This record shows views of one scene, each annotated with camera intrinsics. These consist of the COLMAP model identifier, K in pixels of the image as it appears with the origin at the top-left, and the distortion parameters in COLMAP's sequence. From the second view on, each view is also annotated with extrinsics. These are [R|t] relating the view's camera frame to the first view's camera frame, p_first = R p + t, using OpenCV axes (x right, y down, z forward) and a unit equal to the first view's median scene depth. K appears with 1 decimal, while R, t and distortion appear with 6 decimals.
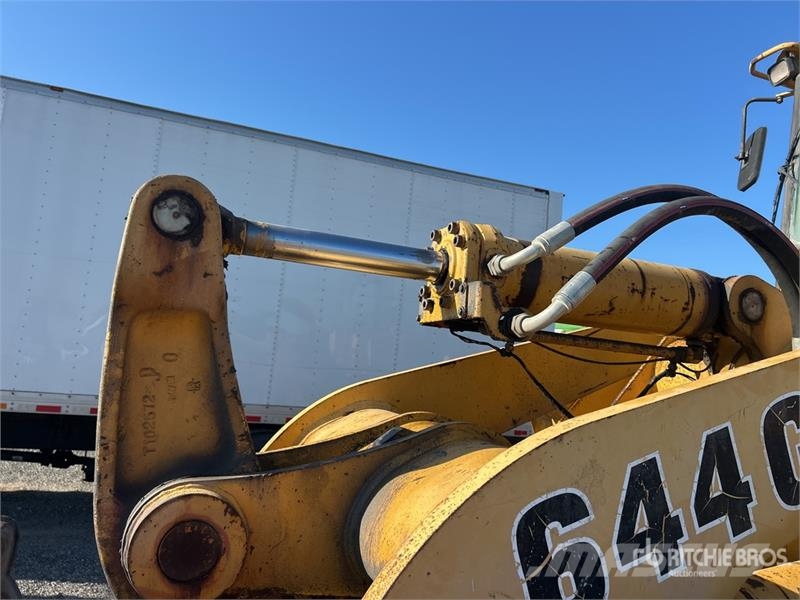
lens RADIAL K [[605.5, 0, 398.0], [0, 605.5, 299.3], [0, 0, 1]] dist [0.039752, -0.039886]
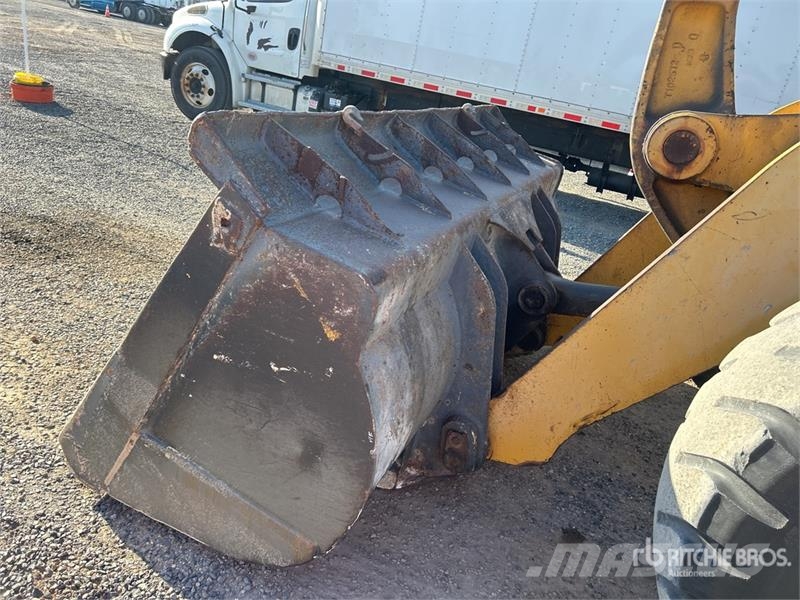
lens RADIAL K [[605.5, 0, 397.5], [0, 605.5, 293.2], [0, 0, 1]] dist [0.039752, -0.039886]
pose [[0.719031, 0.302046, -0.625909, 0.285746], [-0.039155, 0.916793, 0.397438, 0.110710], [0.693874, -0.261263, 0.671029, -0.822165]]
